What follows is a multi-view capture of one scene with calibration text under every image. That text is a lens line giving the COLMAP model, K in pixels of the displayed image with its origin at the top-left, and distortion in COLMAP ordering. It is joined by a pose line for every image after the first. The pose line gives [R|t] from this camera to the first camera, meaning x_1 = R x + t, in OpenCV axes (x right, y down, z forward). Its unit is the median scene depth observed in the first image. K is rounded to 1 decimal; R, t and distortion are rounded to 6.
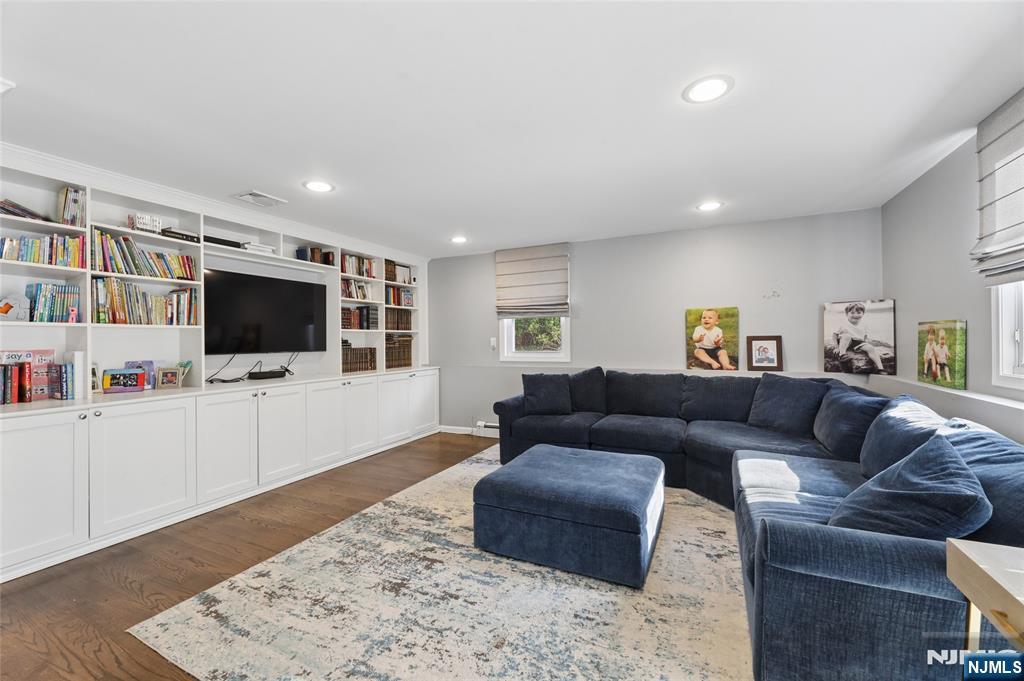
lens RADIAL K [[417.4, 0, 511.1], [0, 417.4, 339.0], [0, 0, 1]] dist [-0.003519, -0.000551]
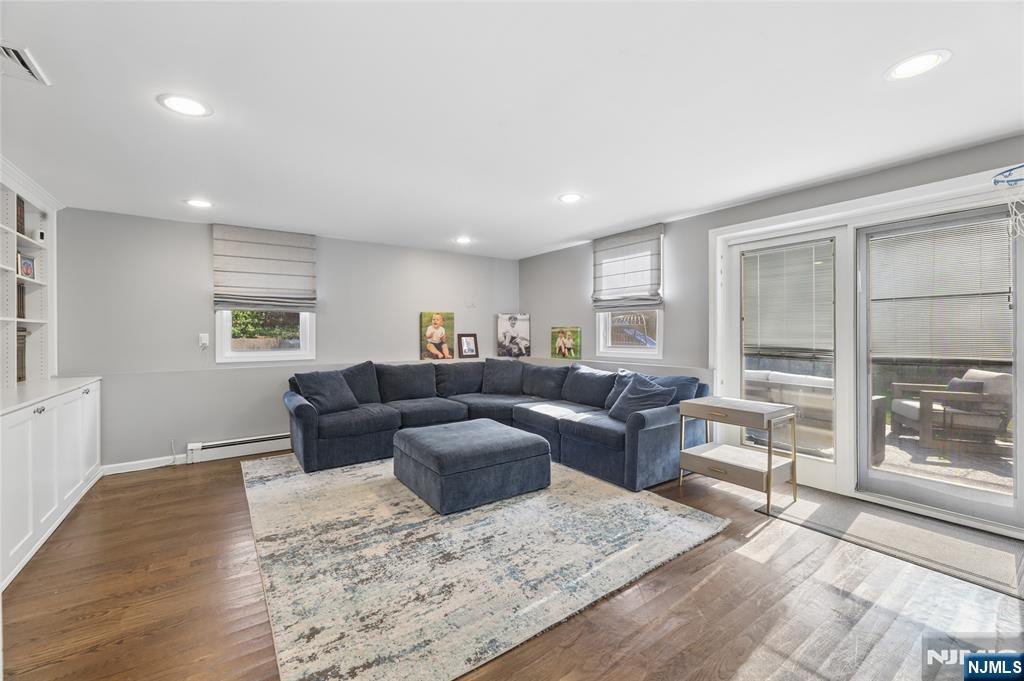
lens RADIAL K [[417.4, 0, 512.2], [0, 417.4, 337.4], [0, 0, 1]] dist [-0.003519, -0.000551]
pose [[0.490346, 0.000464, 0.871528, -0.683158], [-0.000593, 1.000000, -0.000198, 0.006032], [-0.871528, -0.000420, 0.490346, 0.180984]]
